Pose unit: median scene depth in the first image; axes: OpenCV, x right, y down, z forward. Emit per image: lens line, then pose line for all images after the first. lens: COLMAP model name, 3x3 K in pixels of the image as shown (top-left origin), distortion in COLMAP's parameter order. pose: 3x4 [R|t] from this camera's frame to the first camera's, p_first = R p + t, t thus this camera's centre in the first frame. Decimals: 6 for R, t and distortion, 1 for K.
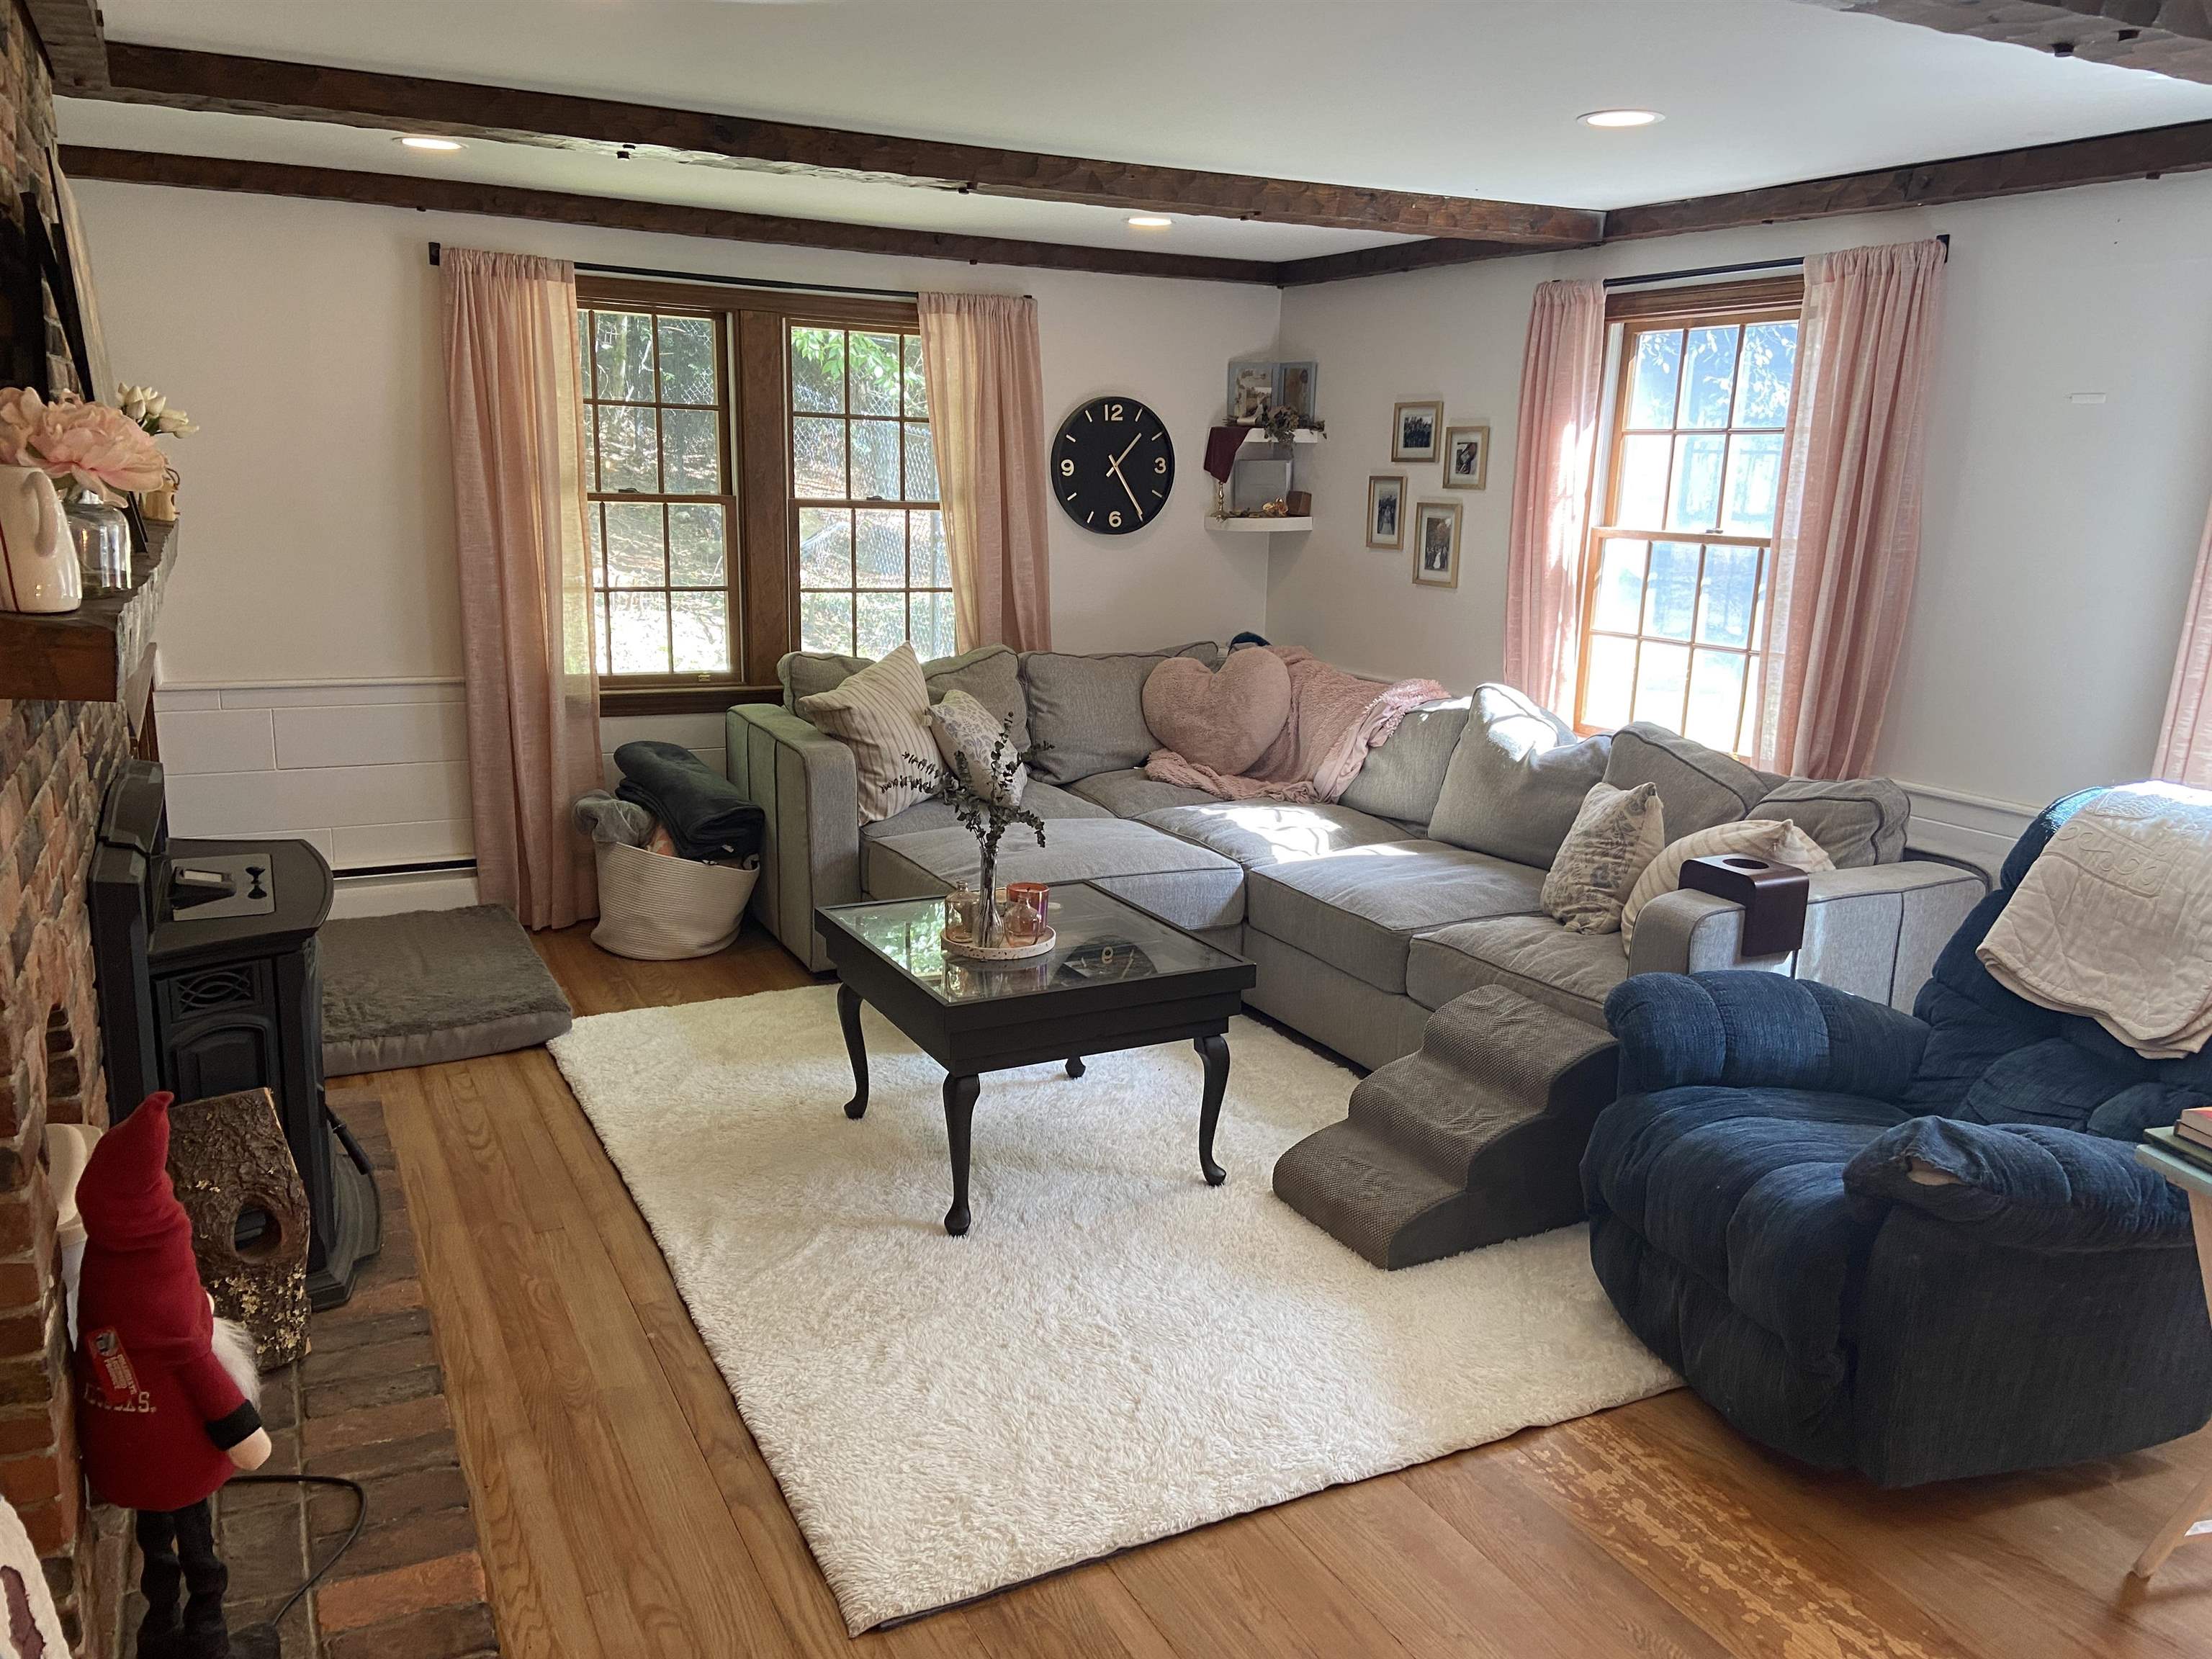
lens RADIAL K [[1658.4, 0, 1118.3], [0, 1658.4, 828.8], [0, 0, 1]] dist [0.133586, -0.178562]
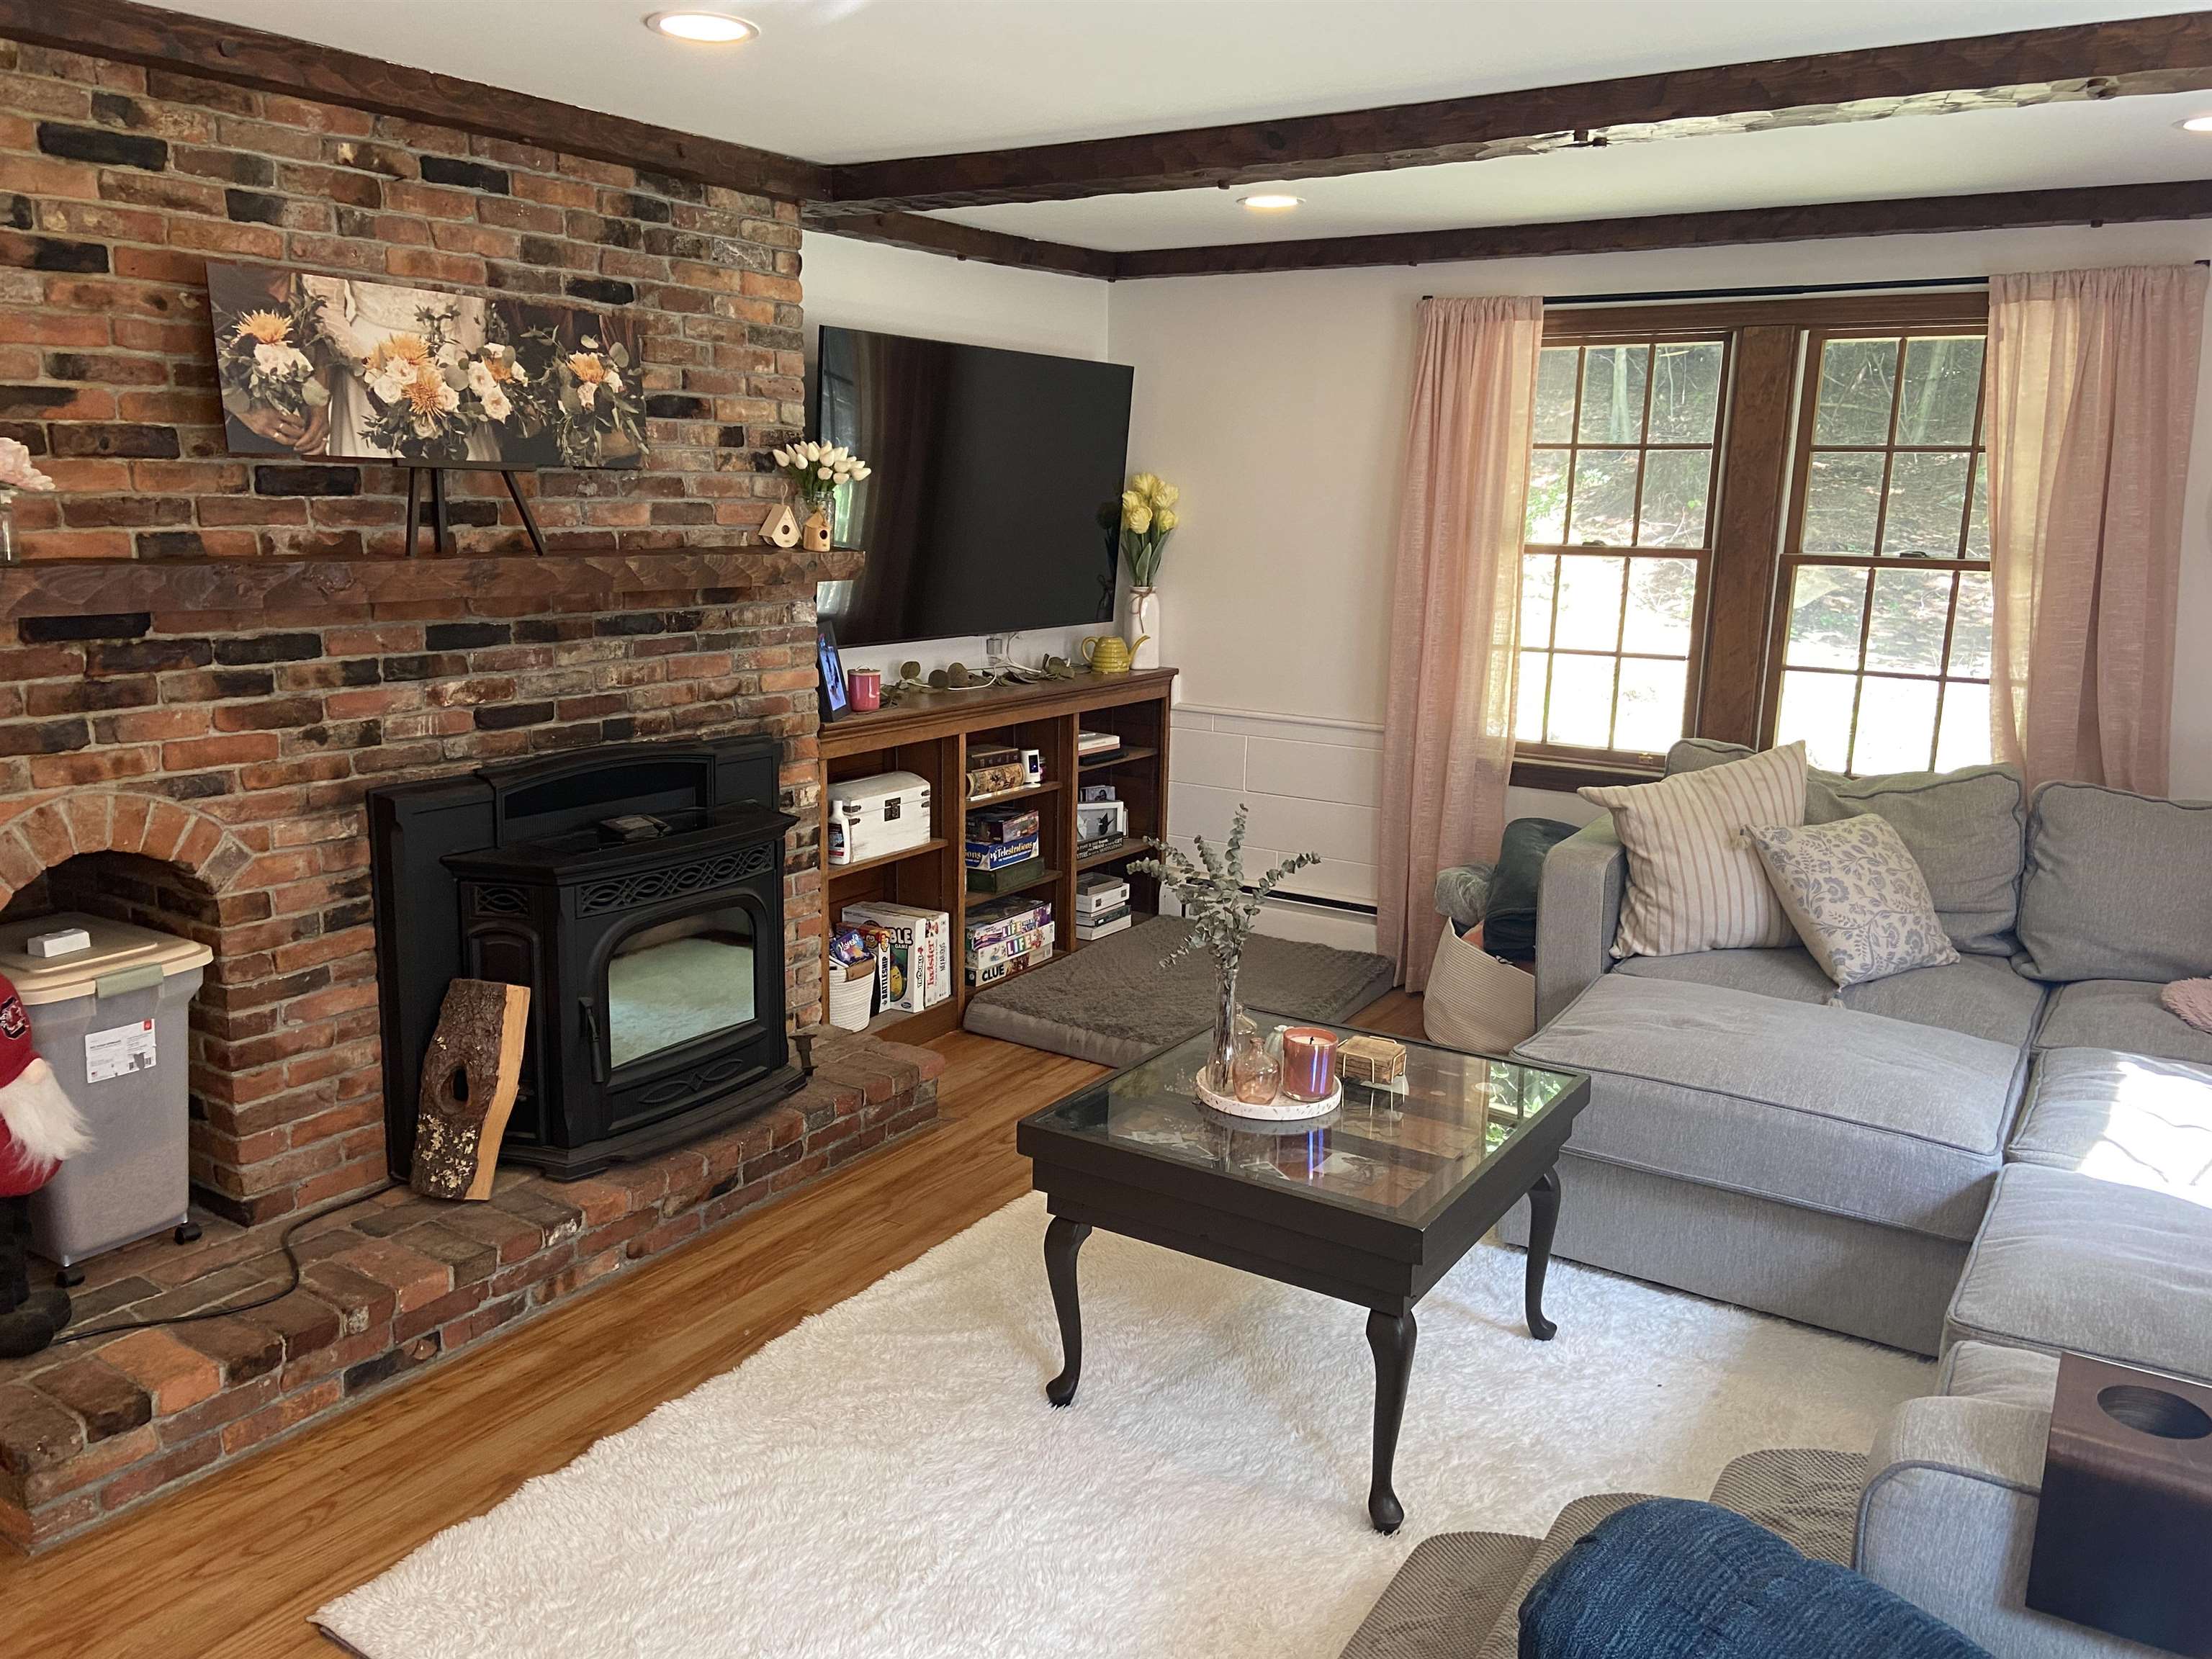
lens RADIAL K [[1658.4, 0, 1118.3], [0, 1658.4, 828.8], [0, 0, 1]] dist [0.133586, -0.178562]
pose [[0.499558, 0.159348, -0.851498, 0.377426], [-0.193368, 0.978648, 0.069697, -0.066841], [0.844423, 0.129835, 0.519704, 0.347627]]
